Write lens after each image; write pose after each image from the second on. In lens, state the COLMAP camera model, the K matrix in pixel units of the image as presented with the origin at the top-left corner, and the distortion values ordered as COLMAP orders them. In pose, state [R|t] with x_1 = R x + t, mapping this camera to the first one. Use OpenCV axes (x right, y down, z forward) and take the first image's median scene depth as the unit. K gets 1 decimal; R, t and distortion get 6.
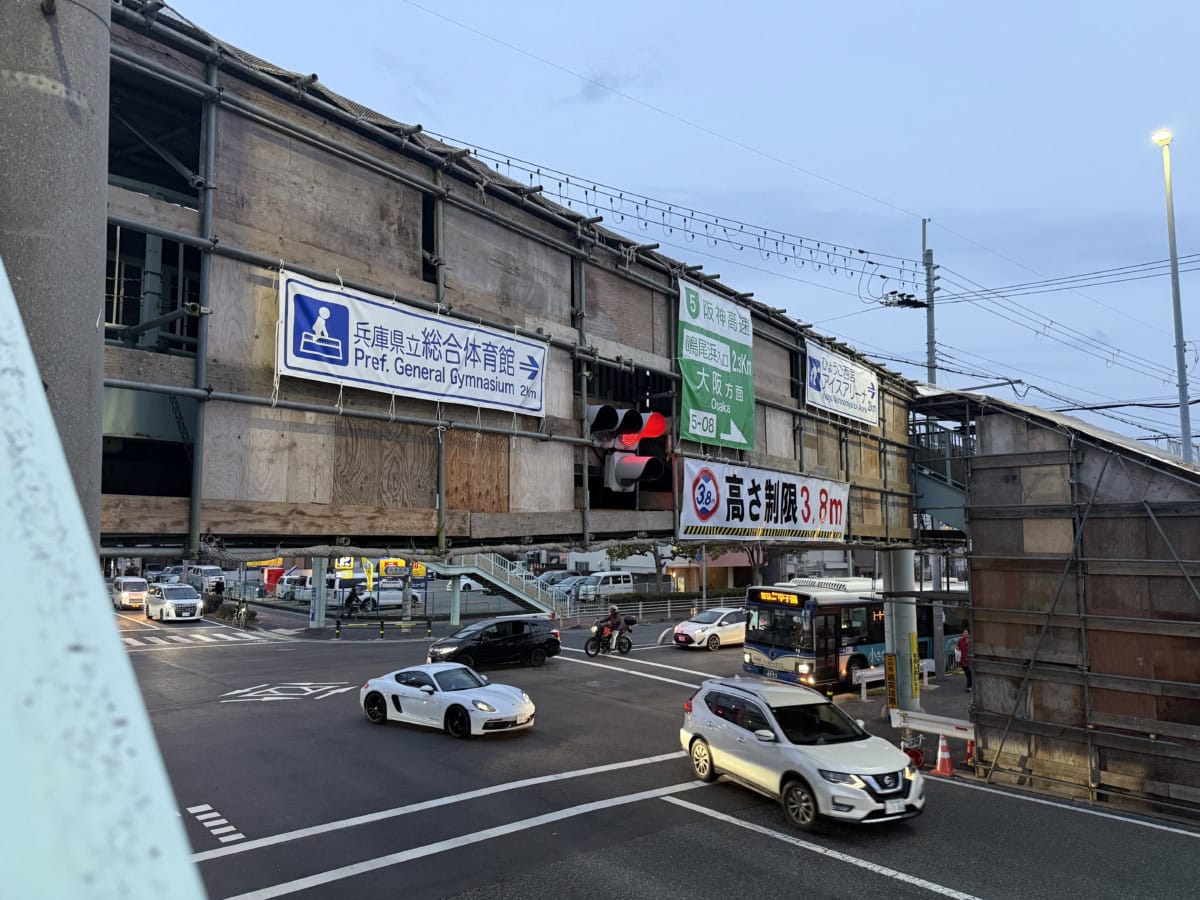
lens RADIAL K [[833.4, 0, 582.1], [0, 833.4, 452.7], [0, 0, 1]] dist [0.021842, -0.054837]
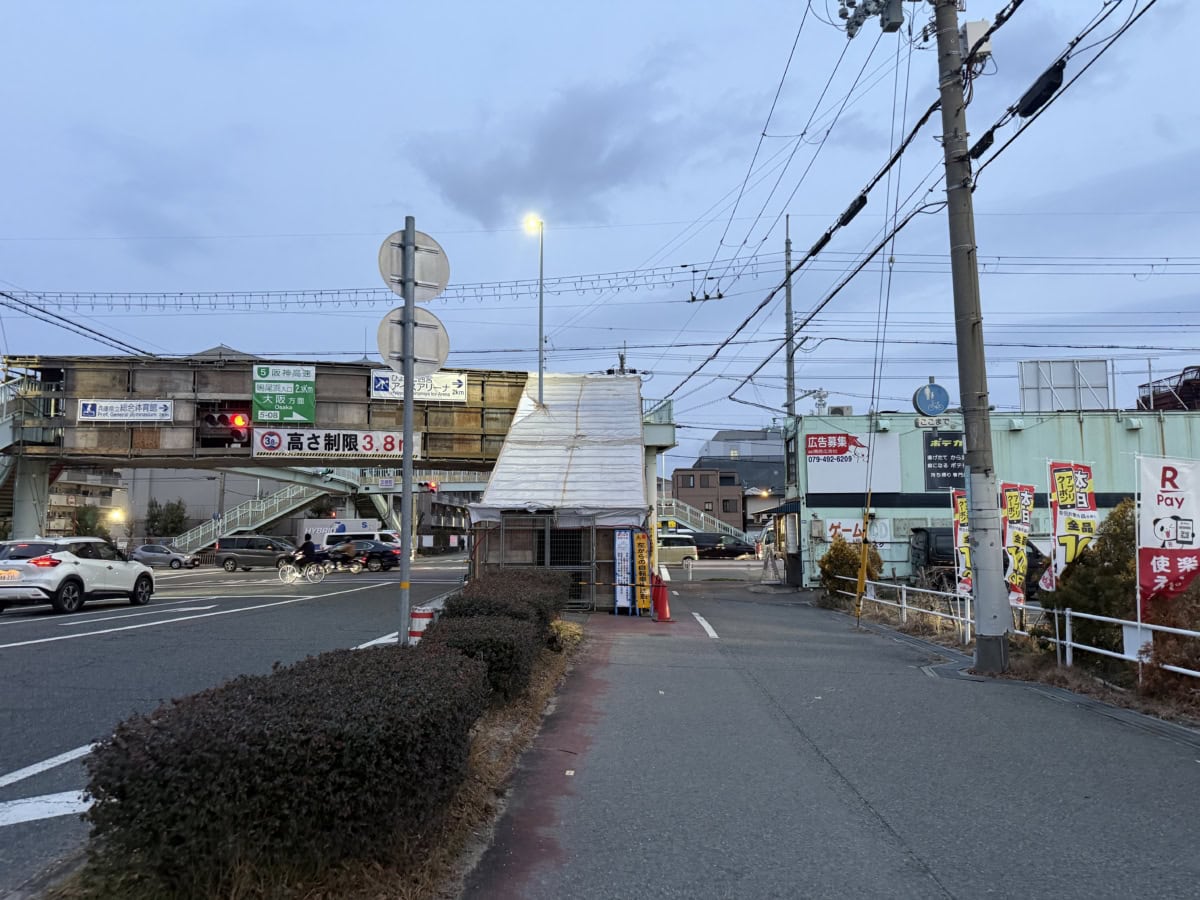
lens RADIAL K [[833.4, 0, 611.6], [0, 833.4, 453.4], [0, 0, 1]] dist [0.021842, -0.054837]
pose [[0.772028, -0.072838, -0.631401, 2.257820], [0.075548, 0.996885, -0.022627, 0.195657], [0.631082, -0.030233, 0.775126, -0.356604]]
